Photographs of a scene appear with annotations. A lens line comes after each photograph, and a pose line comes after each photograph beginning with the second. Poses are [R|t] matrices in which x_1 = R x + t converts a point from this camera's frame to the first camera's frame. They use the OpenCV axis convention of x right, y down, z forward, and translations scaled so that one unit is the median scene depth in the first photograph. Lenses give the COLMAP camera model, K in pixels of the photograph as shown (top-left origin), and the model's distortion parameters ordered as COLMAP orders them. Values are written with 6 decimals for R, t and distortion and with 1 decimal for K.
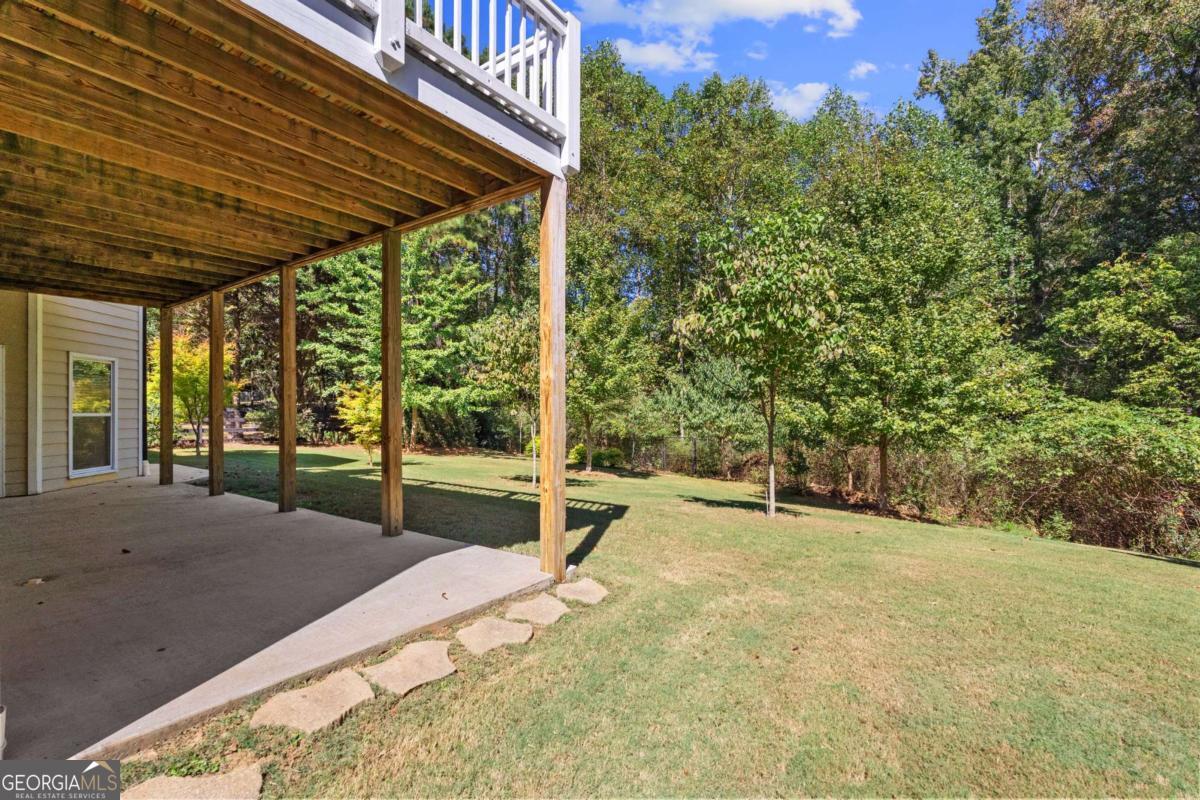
lens RADIAL K [[533.7, 0, 600.0], [0, 533.7, 398.9], [0, 0, 1]] dist [-0.001114, -0.000286]
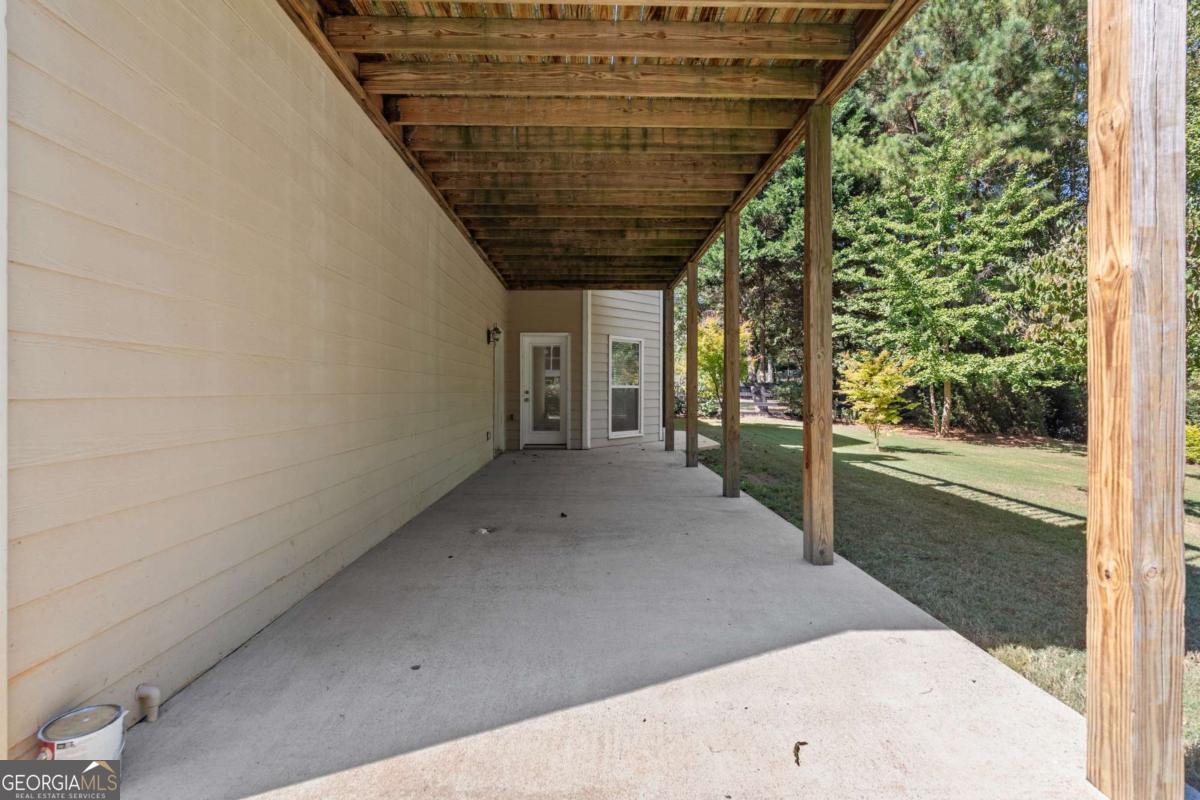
lens RADIAL K [[547.4, 0, 598.4], [0, 547.4, 391.5], [0, 0, 1]] dist [0.002227, 0.000539]
pose [[0.599071, 0.007540, -0.800661, -0.001591], [0.015285, 0.999666, 0.020851, 0.005828], [0.800550, -0.024729, 0.598755, 0.090495]]
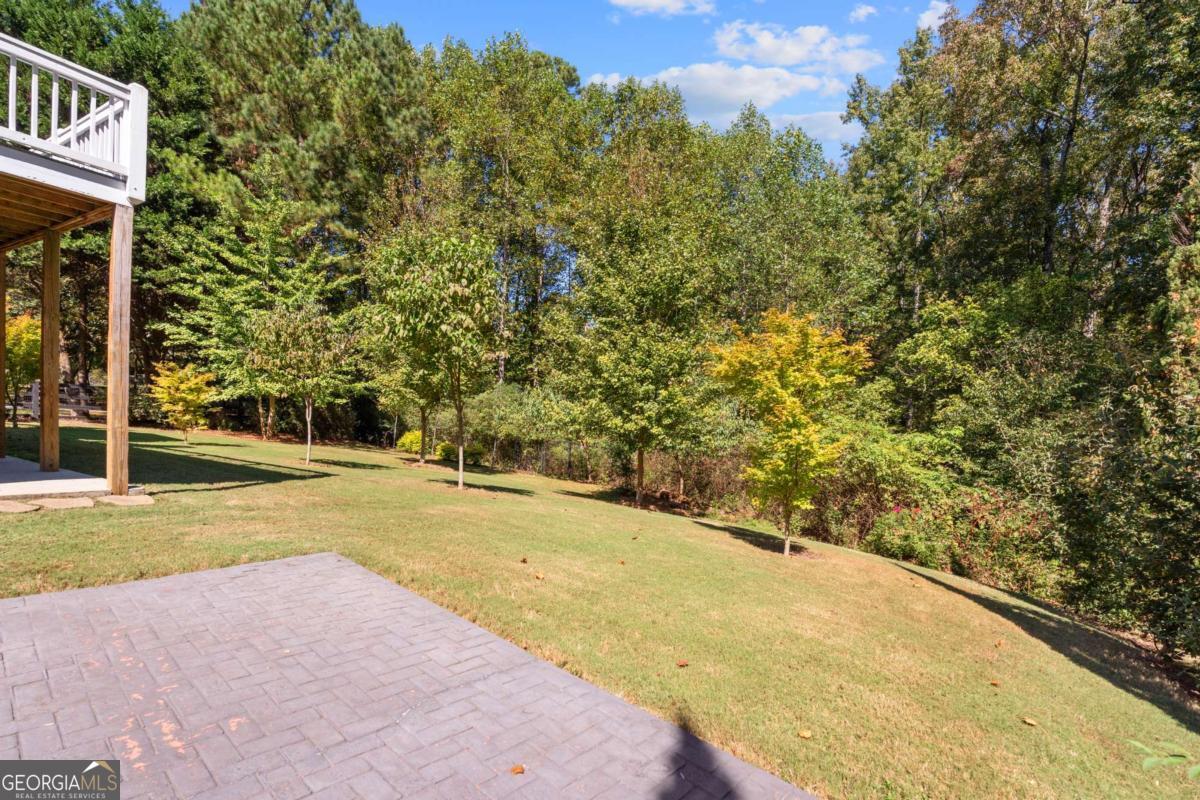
lens RADIAL K [[553.5, 0, 605.8], [0, 553.5, 440.1], [0, 0, 1]] dist [-0.000386, -0.000429]
pose [[0.994044, 0.048504, 0.097587, 0.193451], [-0.054274, 0.996877, 0.057368, 0.007431], [-0.094499, -0.062323, 0.993572, -0.106520]]
